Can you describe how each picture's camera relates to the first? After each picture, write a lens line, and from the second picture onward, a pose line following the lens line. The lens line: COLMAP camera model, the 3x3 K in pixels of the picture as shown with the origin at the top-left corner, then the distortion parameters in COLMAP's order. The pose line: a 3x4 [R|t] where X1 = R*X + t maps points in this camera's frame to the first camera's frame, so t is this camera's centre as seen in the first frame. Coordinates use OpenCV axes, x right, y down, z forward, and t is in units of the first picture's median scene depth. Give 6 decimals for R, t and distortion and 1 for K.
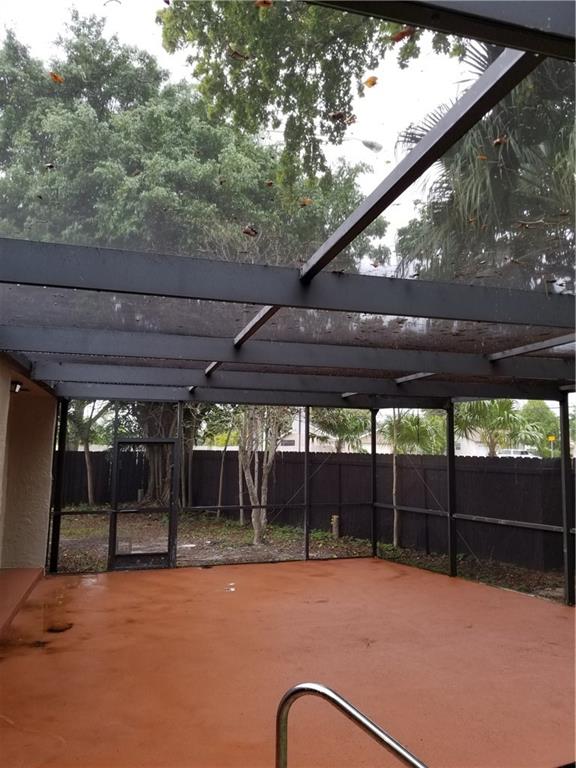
lens RADIAL K [[598.4, 0, 288.0], [0, 598.4, 384.0], [0, 0, 1]] dist [0.074367, -0.136485]
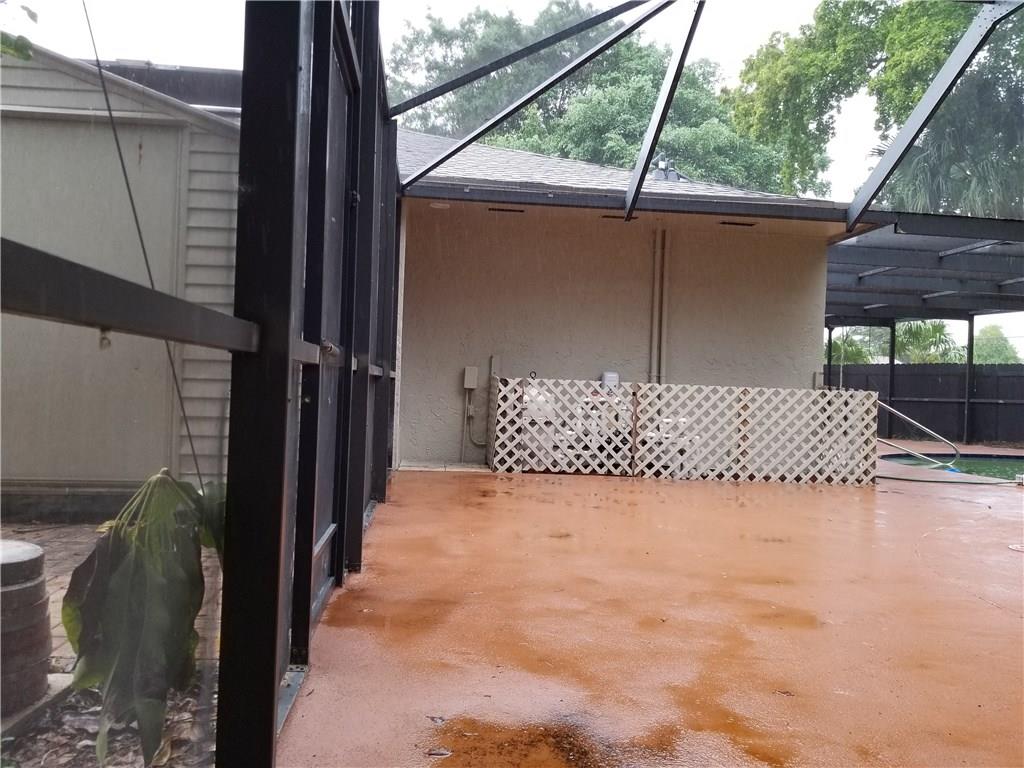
lens RADIAL K [[797.9, 0, 490.2], [0, 797.9, 383.0], [0, 0, 1]] dist [0.074367, -0.136485]
pose [[0.984863, 0.021698, -0.171971, -0.329714], [-0.005332, 0.995457, 0.095062, -0.002779], [0.173252, -0.092706, 0.980505, -1.023808]]
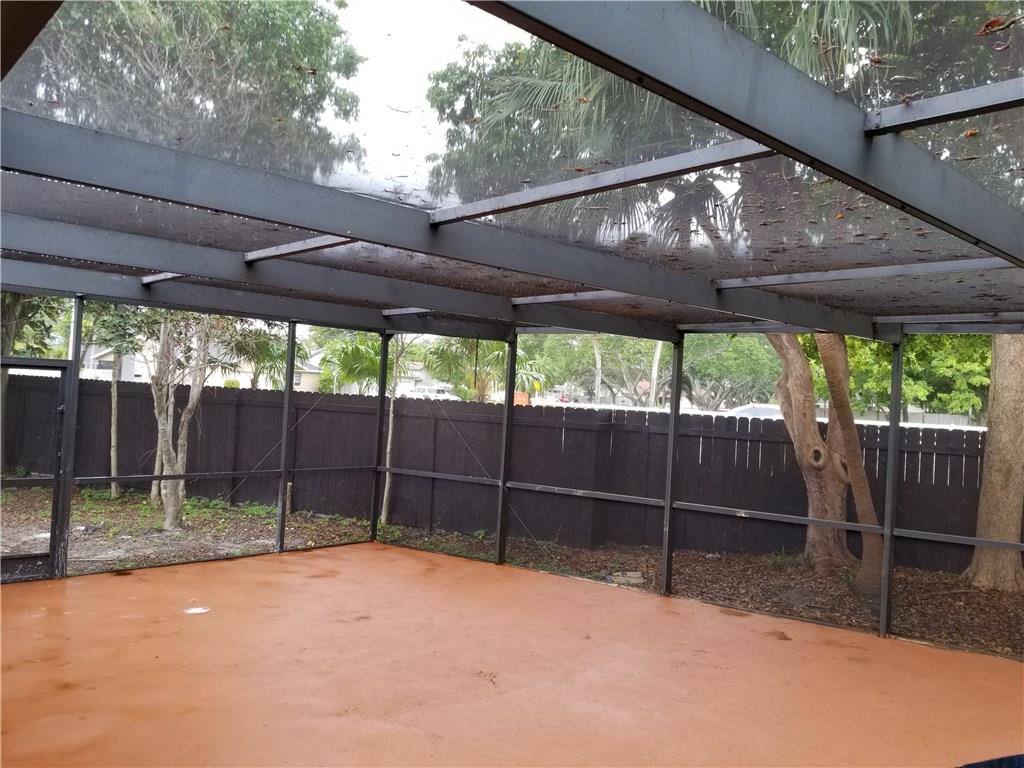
lens RADIAL K [[797.9, 0, 490.2], [0, 797.9, 383.0], [0, 0, 1]] dist [0.074367, -0.136485]
pose [[0.896176, 0.037753, 0.442089, -0.173749], [-0.086284, 0.992181, 0.090181, 0.005632], [-0.435227, -0.118964, 0.892426, 0.131840]]
